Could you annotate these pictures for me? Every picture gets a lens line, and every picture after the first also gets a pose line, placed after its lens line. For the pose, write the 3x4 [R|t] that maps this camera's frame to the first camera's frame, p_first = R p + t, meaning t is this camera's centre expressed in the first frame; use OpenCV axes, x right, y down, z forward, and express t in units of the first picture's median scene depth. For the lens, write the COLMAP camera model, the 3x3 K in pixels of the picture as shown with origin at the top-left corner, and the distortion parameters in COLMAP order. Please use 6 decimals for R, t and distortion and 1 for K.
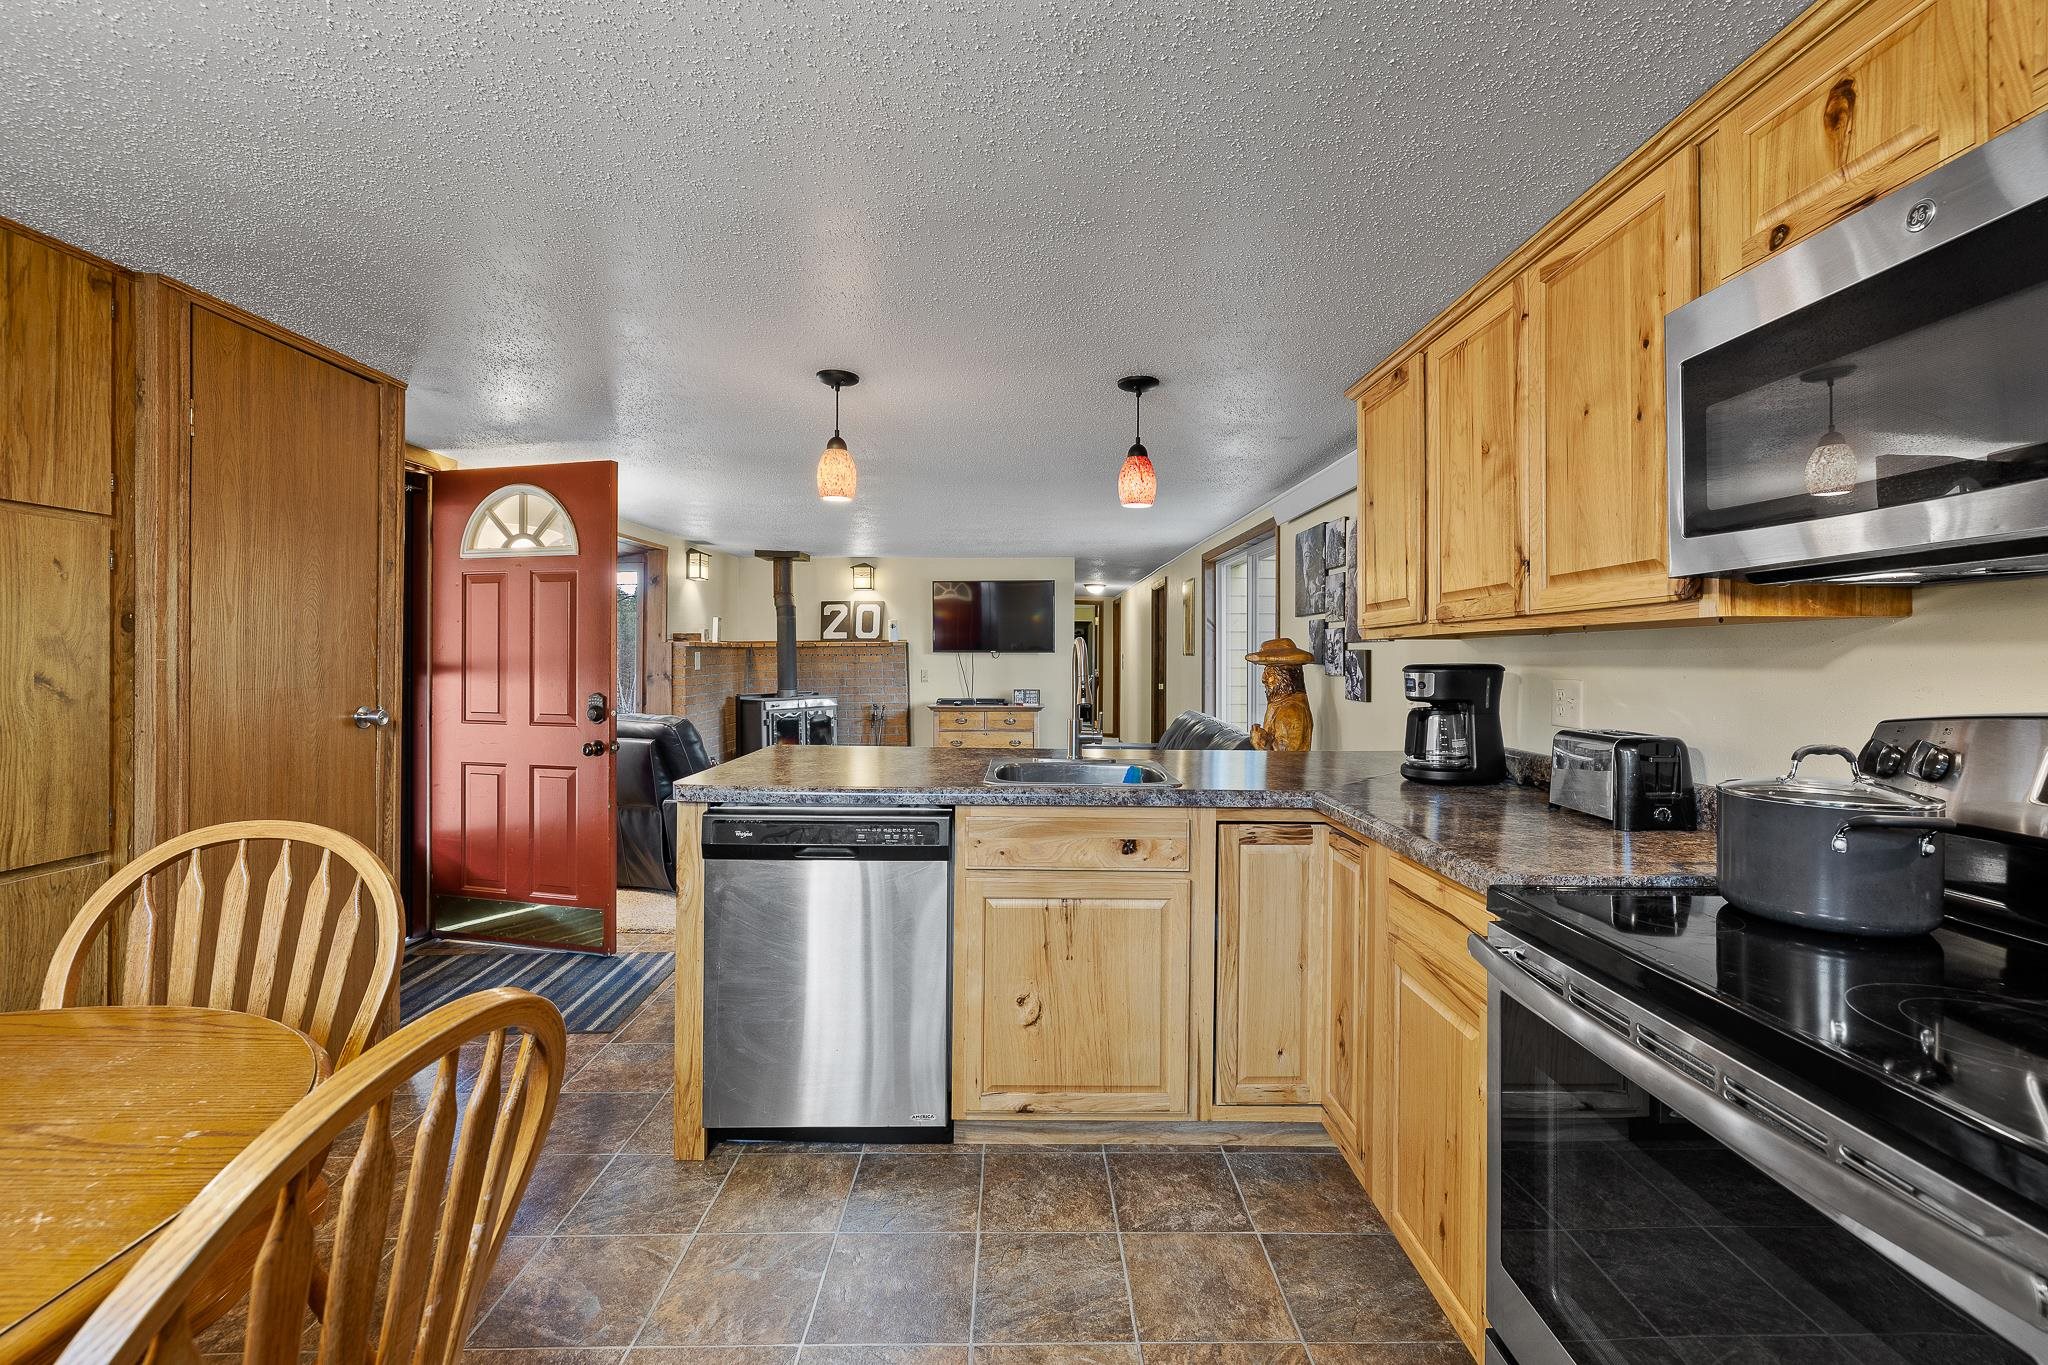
lens RADIAL K [[860.1, 0, 1053.1], [0, 860.1, 656.9], [0, 0, 1]] dist [-0.002719, 0.000073]
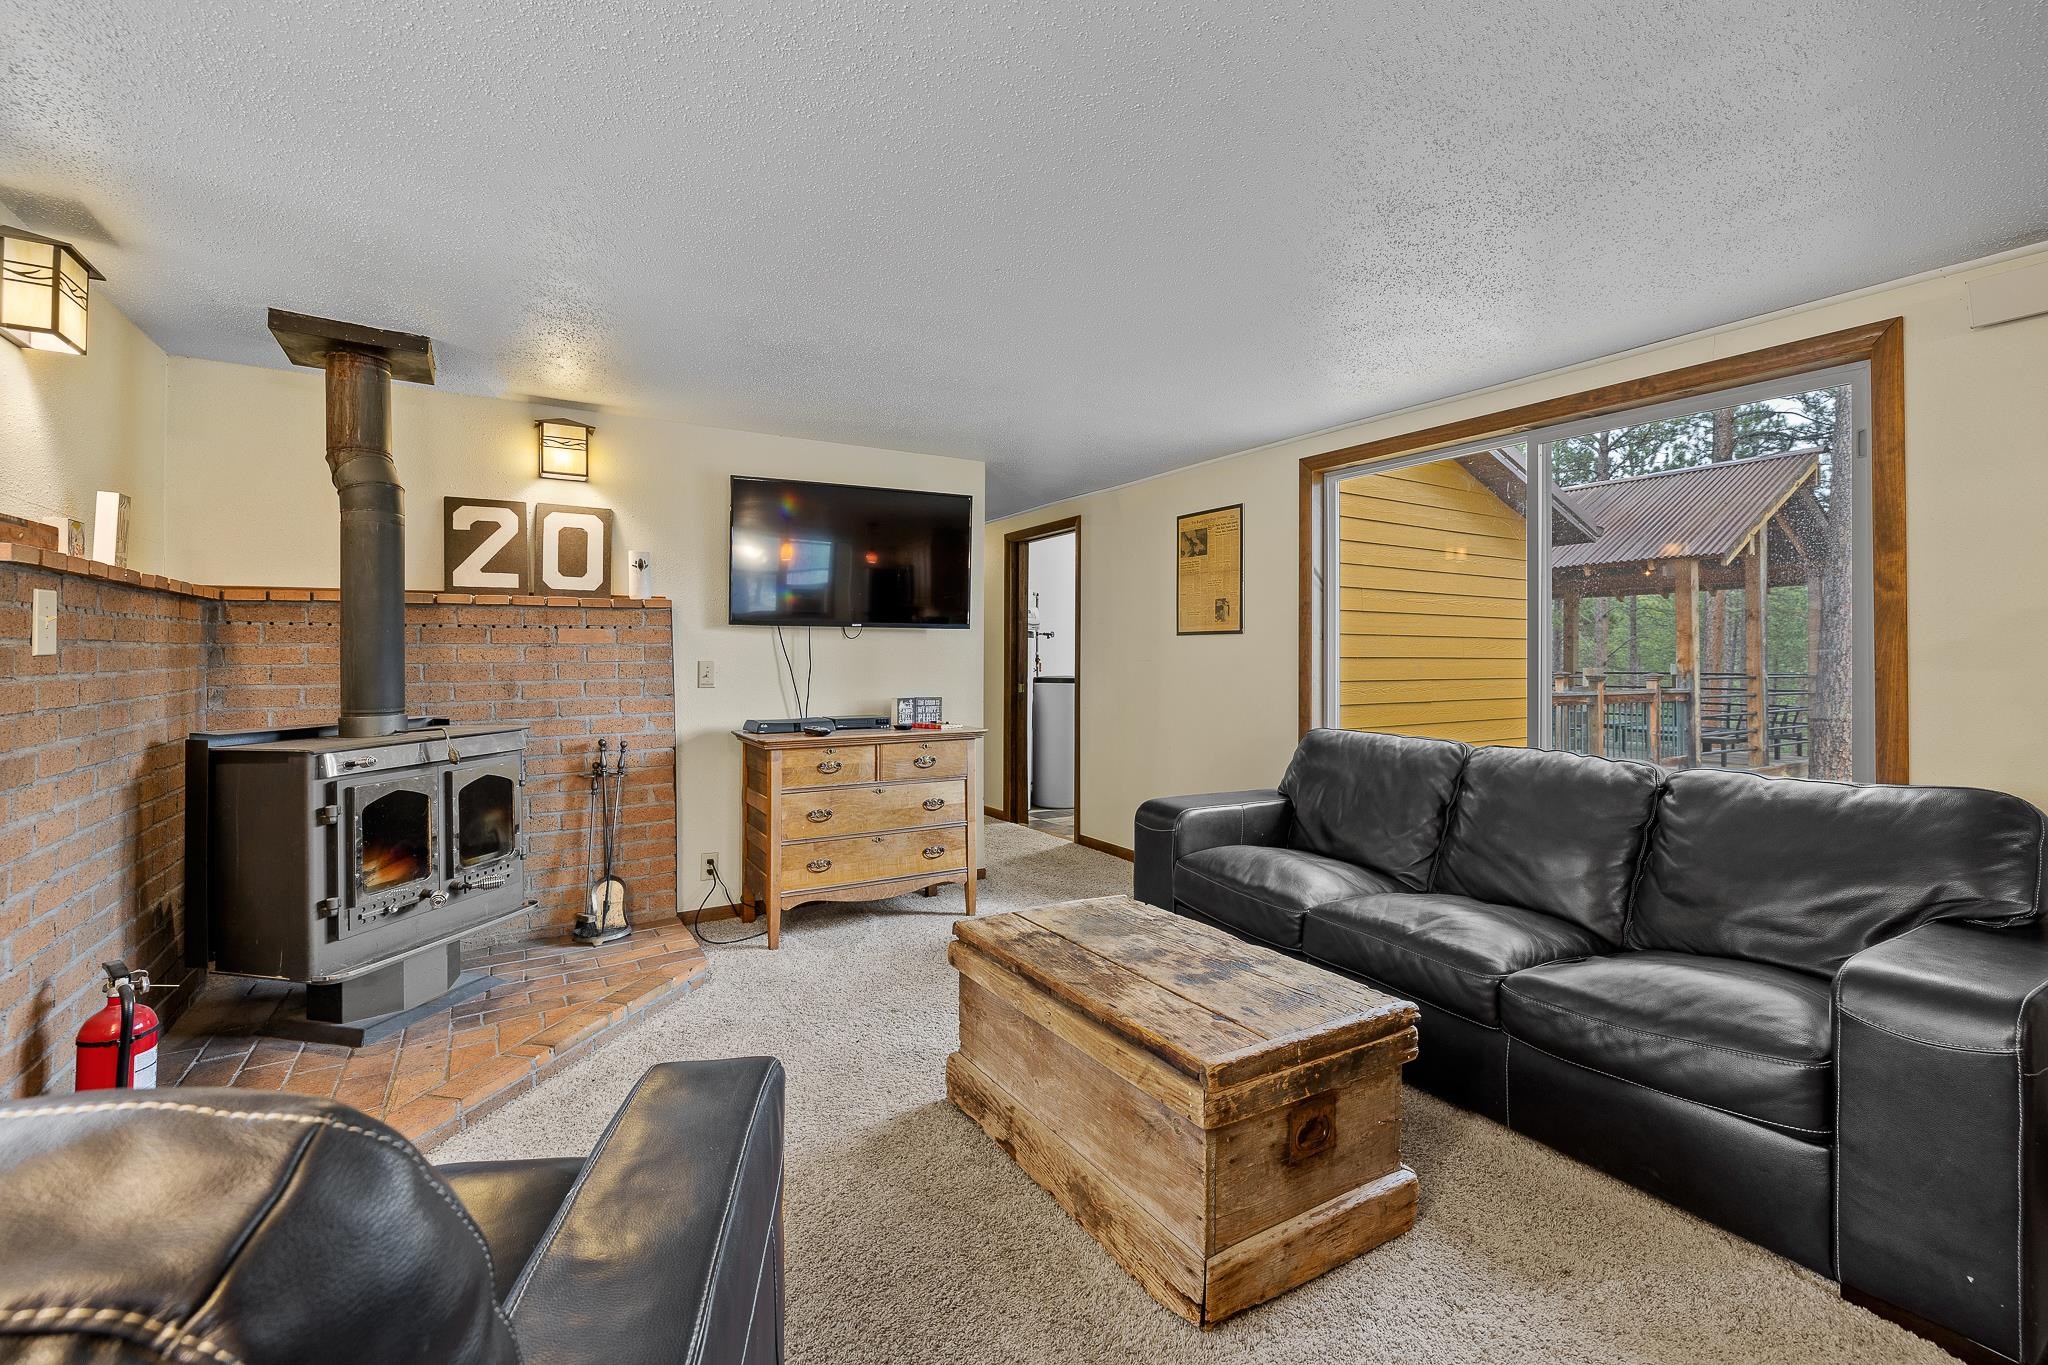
lens RADIAL K [[860.1, 0, 1046.5], [0, 860.1, 655.5], [0, 0, 1]] dist [-0.002719, 0.000073]
pose [[0.862176, -0.000883, 0.506608, -0.231893], [0.002954, 0.999990, -0.003283, 0.014035], [-0.506600, 0.004327, 0.862170, 0.506196]]
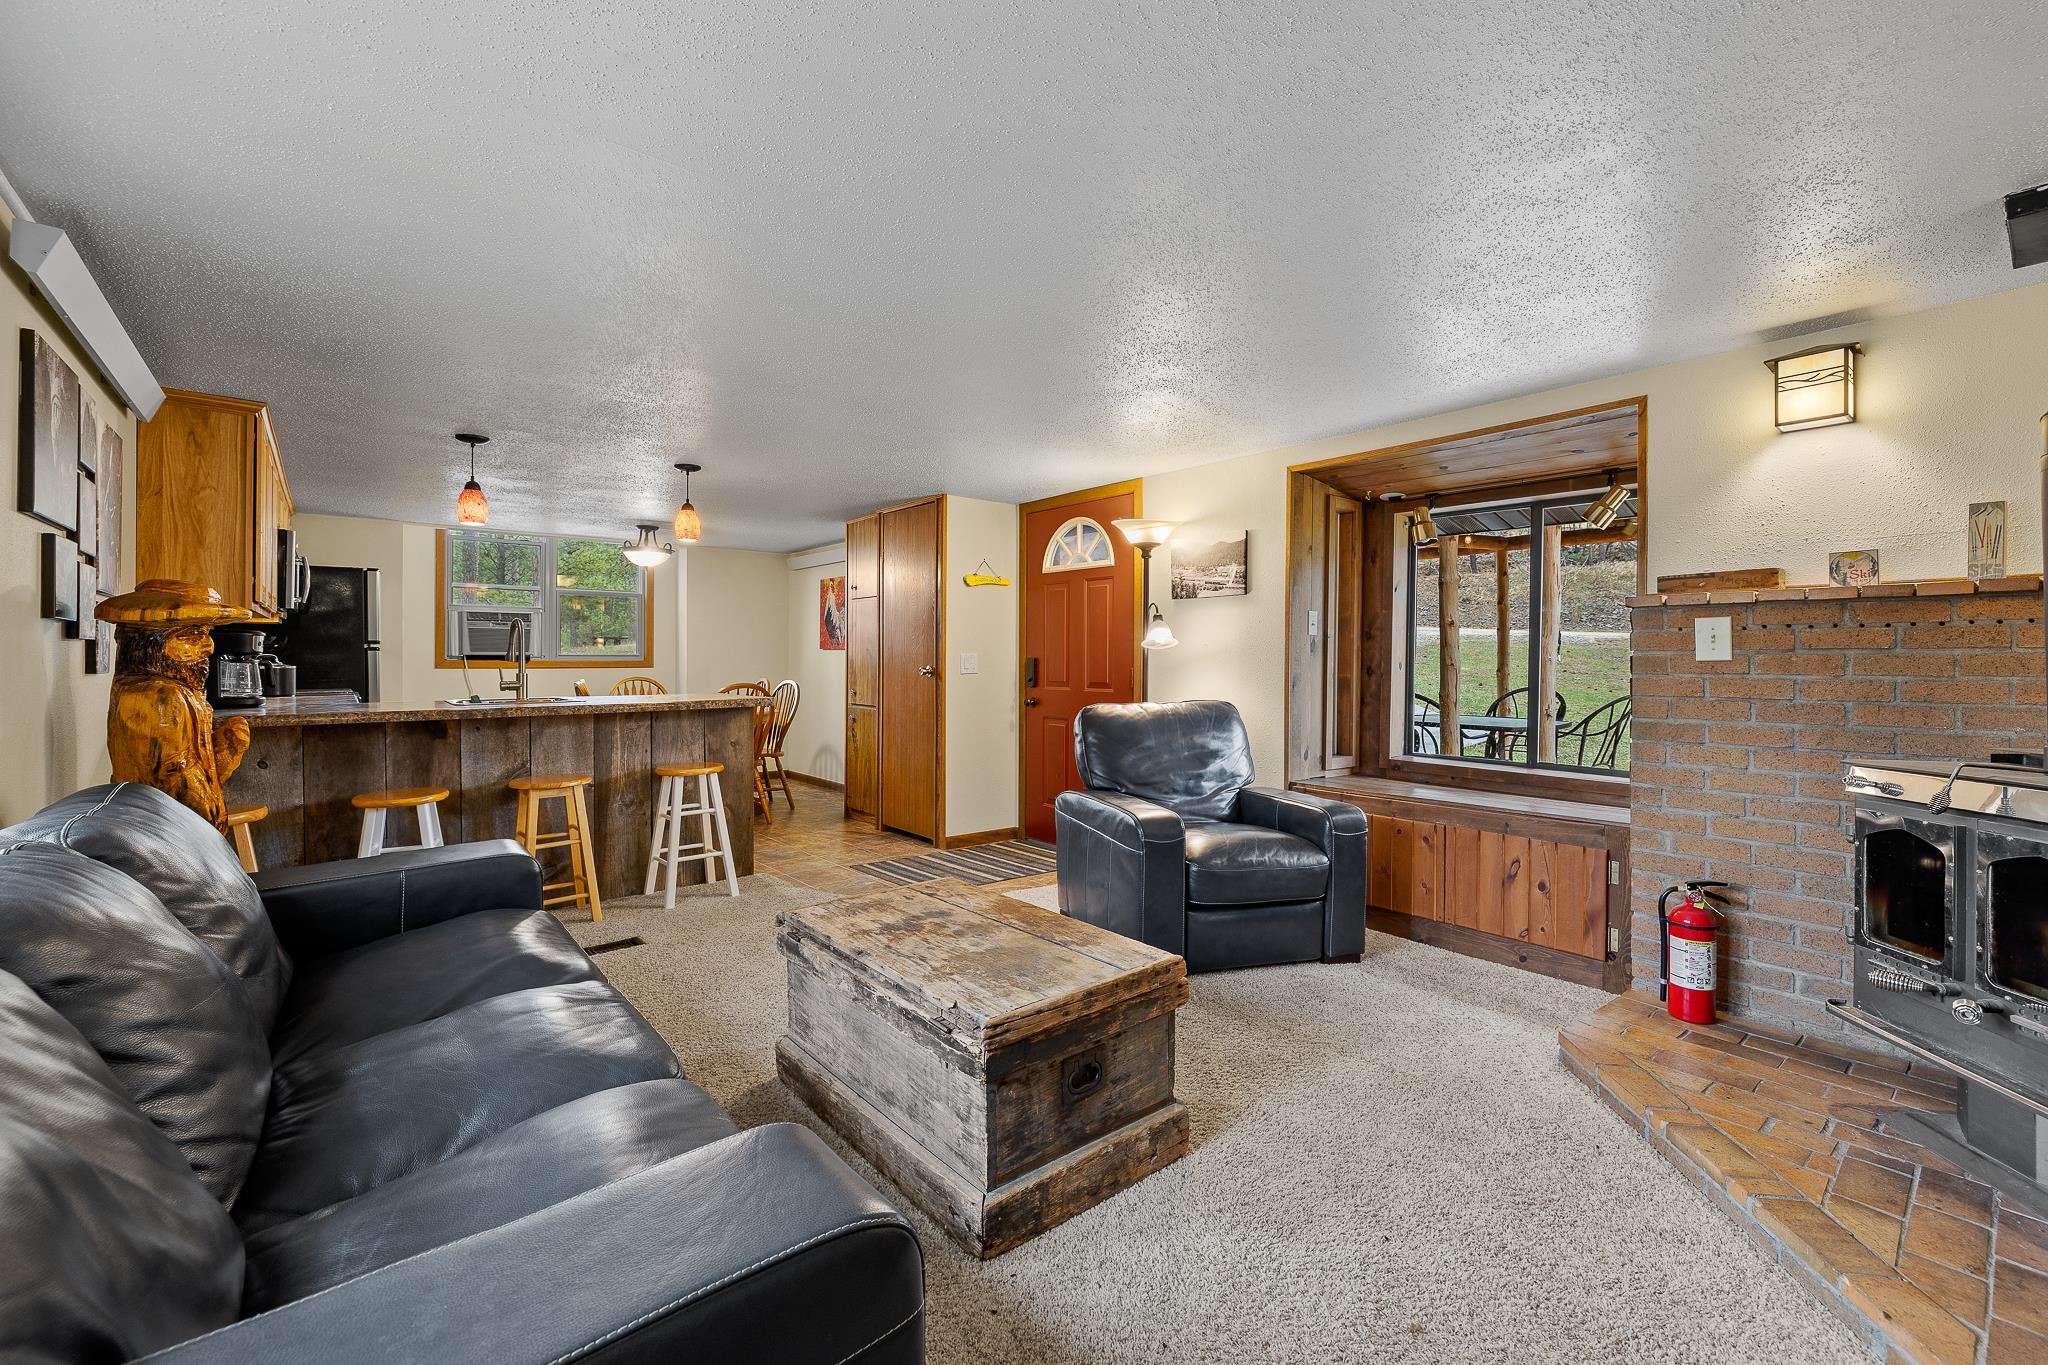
lens RADIAL K [[860.1, 0, 1031.4], [0, 860.1, 666.3], [0, 0, 1]] dist [-0.002719, 0.000073]
pose [[-0.799795, -0.003761, -0.600261, 0.077040], [-0.009459, 0.999935, 0.006338, 0.015037], [0.600198, 0.010747, -0.799779, 0.948055]]
